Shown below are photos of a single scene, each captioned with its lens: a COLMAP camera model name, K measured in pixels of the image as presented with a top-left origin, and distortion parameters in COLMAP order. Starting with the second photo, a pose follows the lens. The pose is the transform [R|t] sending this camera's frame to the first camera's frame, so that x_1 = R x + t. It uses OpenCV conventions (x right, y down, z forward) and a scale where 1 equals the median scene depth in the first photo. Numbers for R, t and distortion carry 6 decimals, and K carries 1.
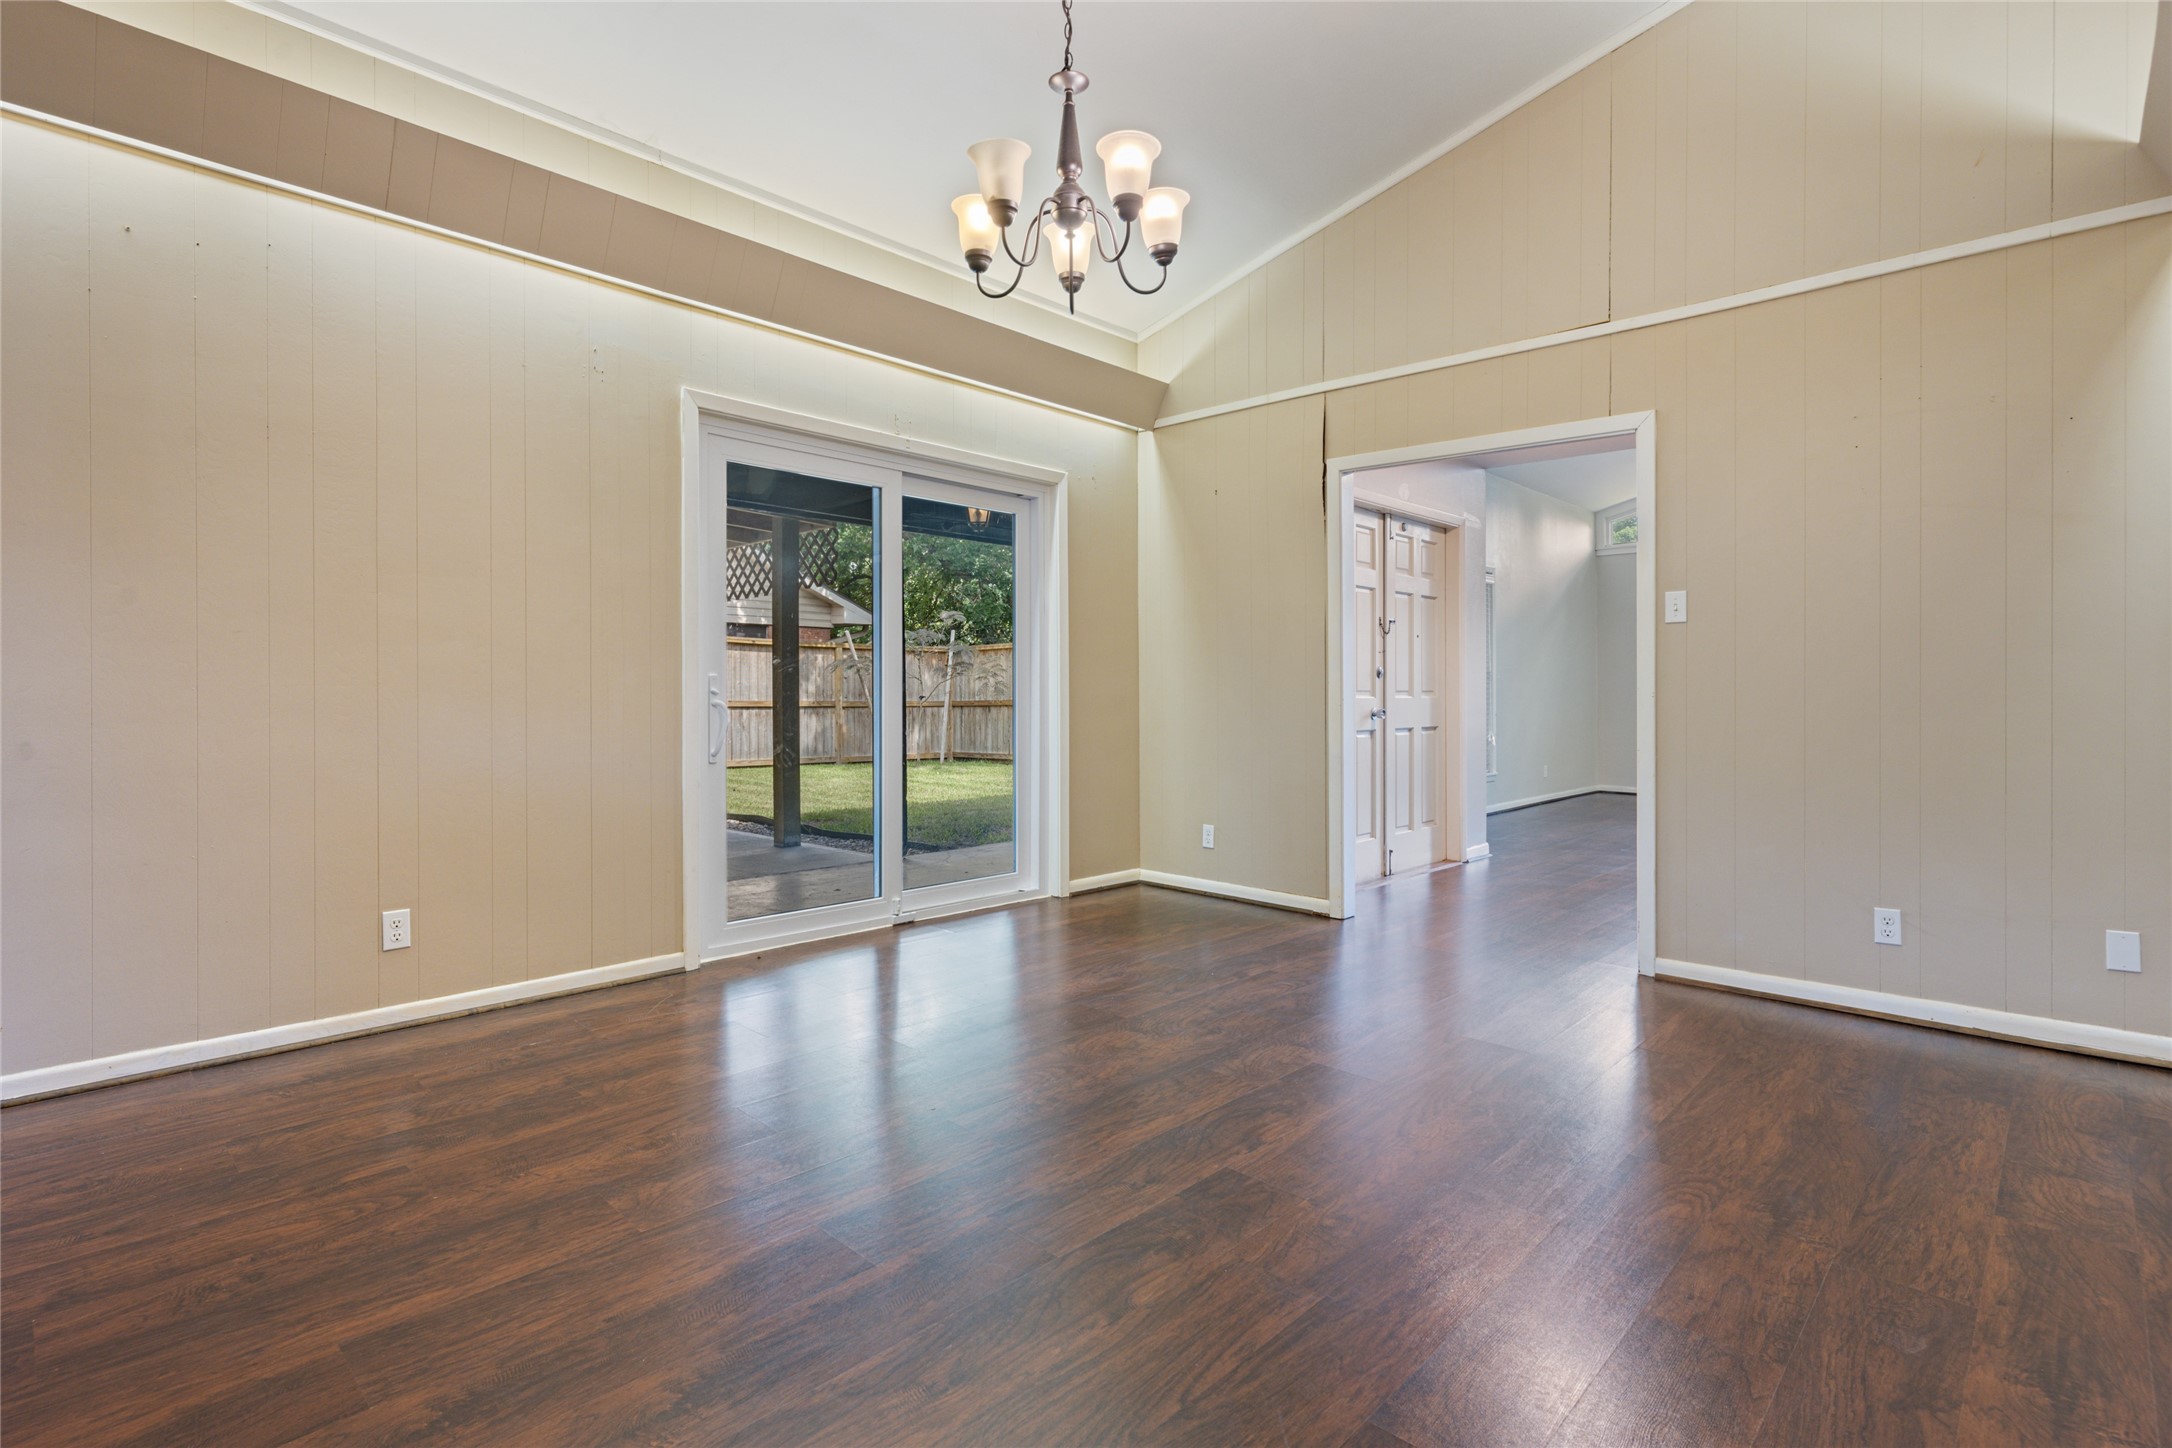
lens RADIAL K [[1047.9, 0, 1084.1], [0, 1047.9, 717.9], [0, 0, 1]] dist [0.001007, -0.000876]
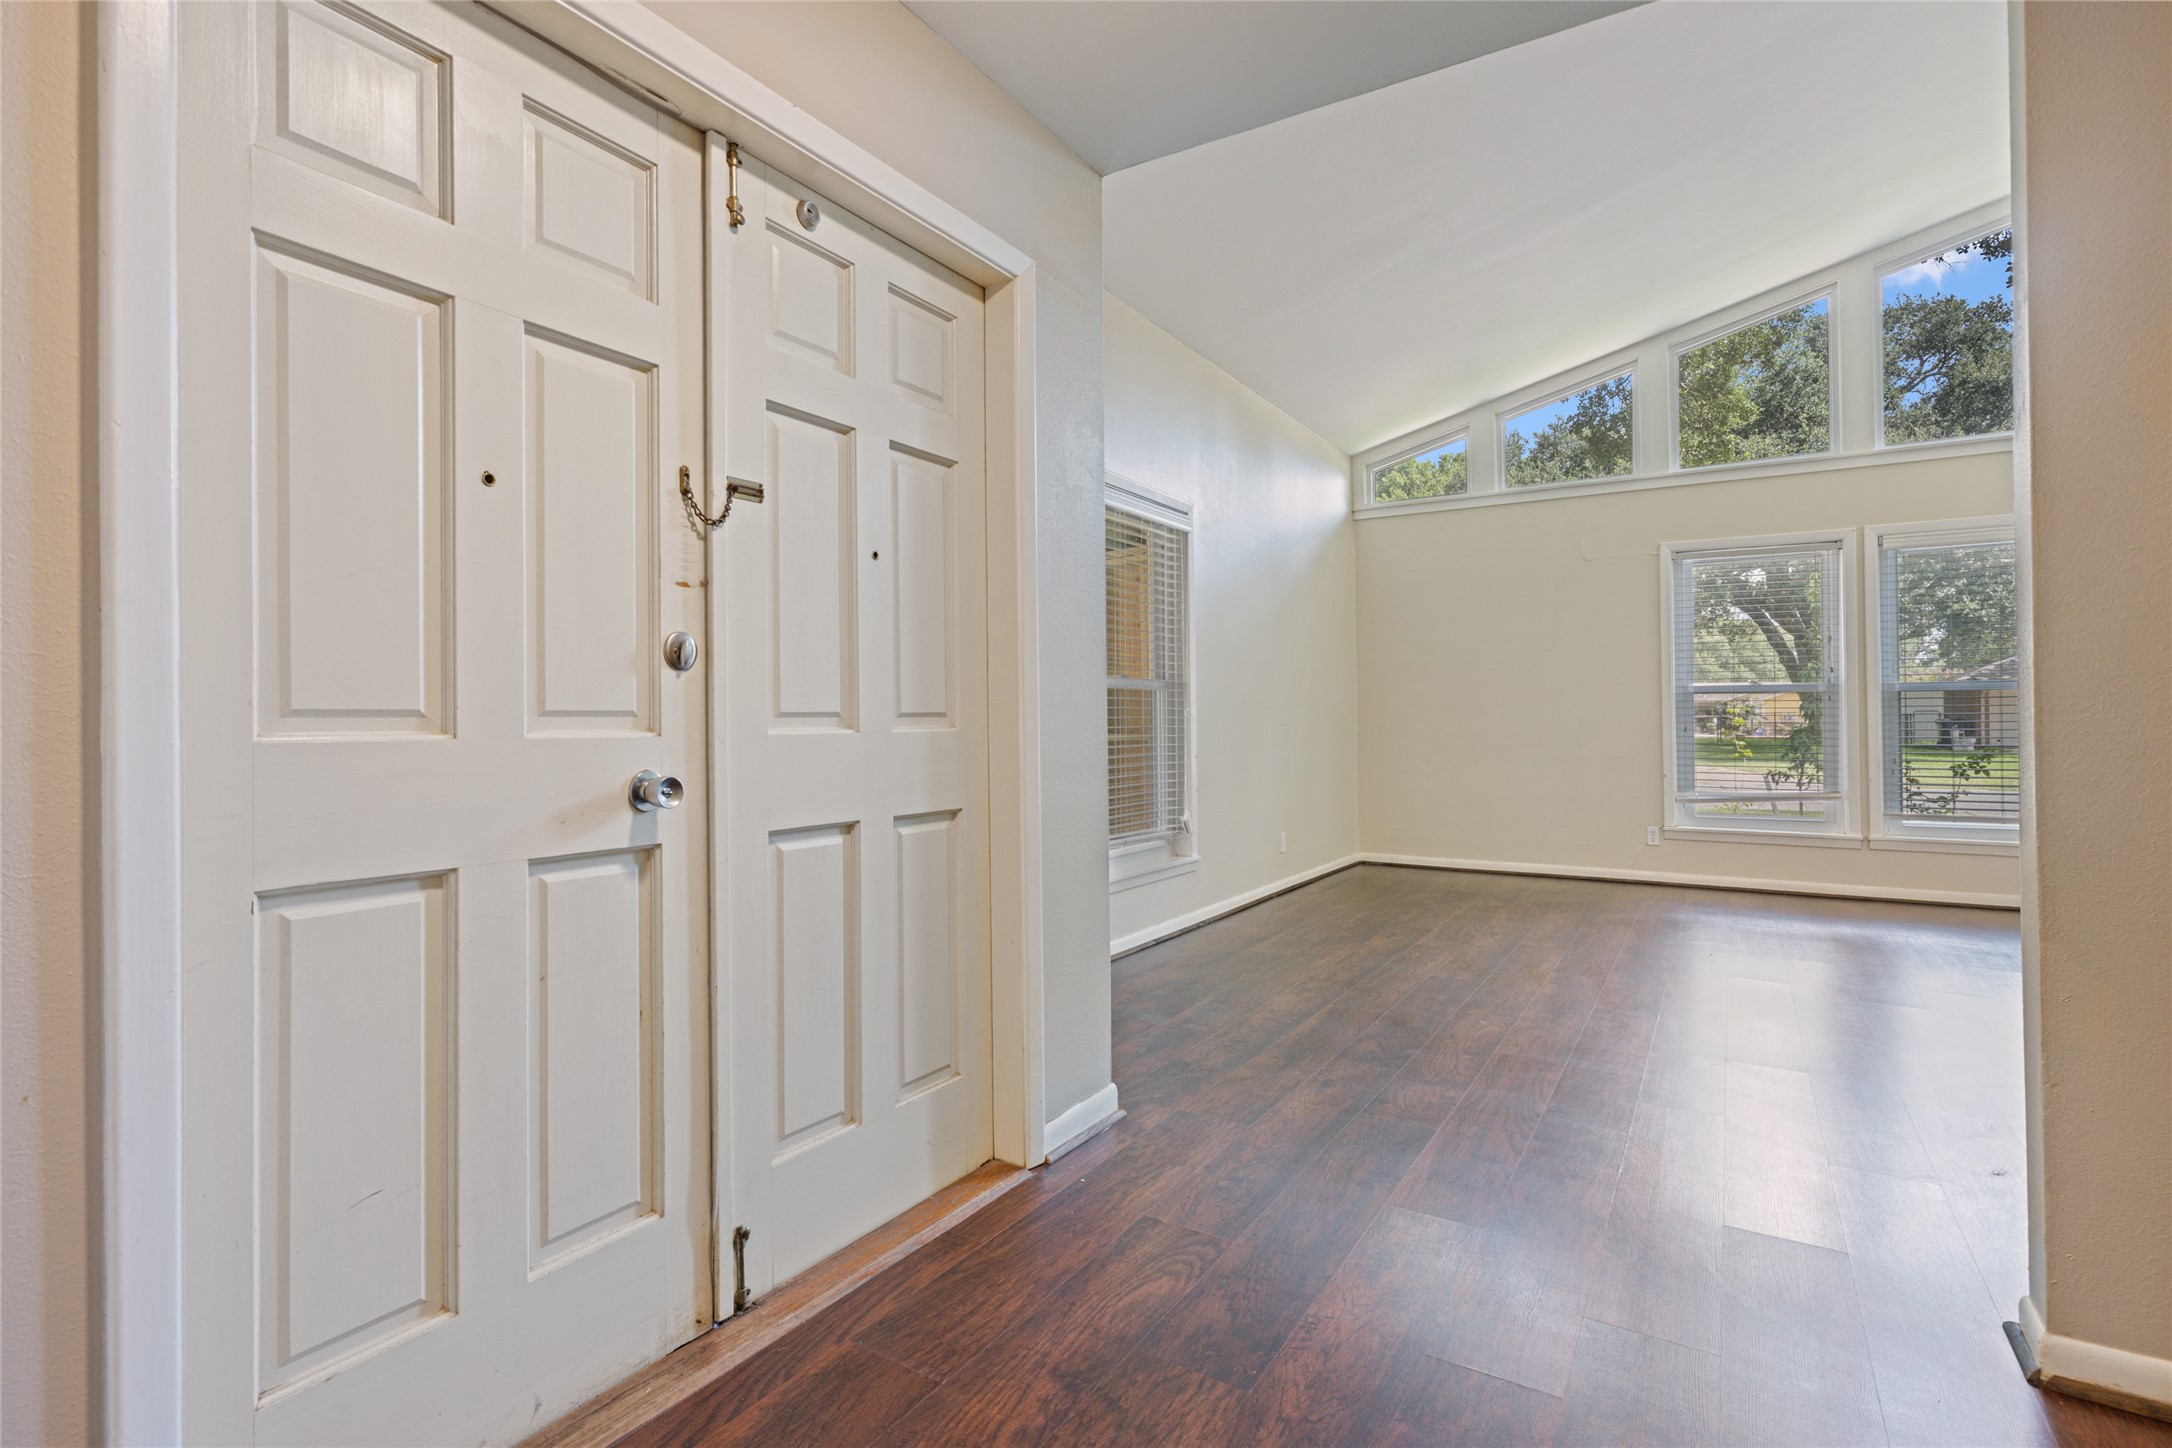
lens RADIAL K [[1047.9, 0, 1085.9], [0, 1047.9, 721.6], [0, 0, 1]] dist [0.001007, -0.000876]
pose [[0.979374, -0.002927, 0.202034, 0.332292], [0.005978, 0.999877, -0.014492, -0.018310], [-0.201967, 0.015401, 0.979271, 0.682418]]
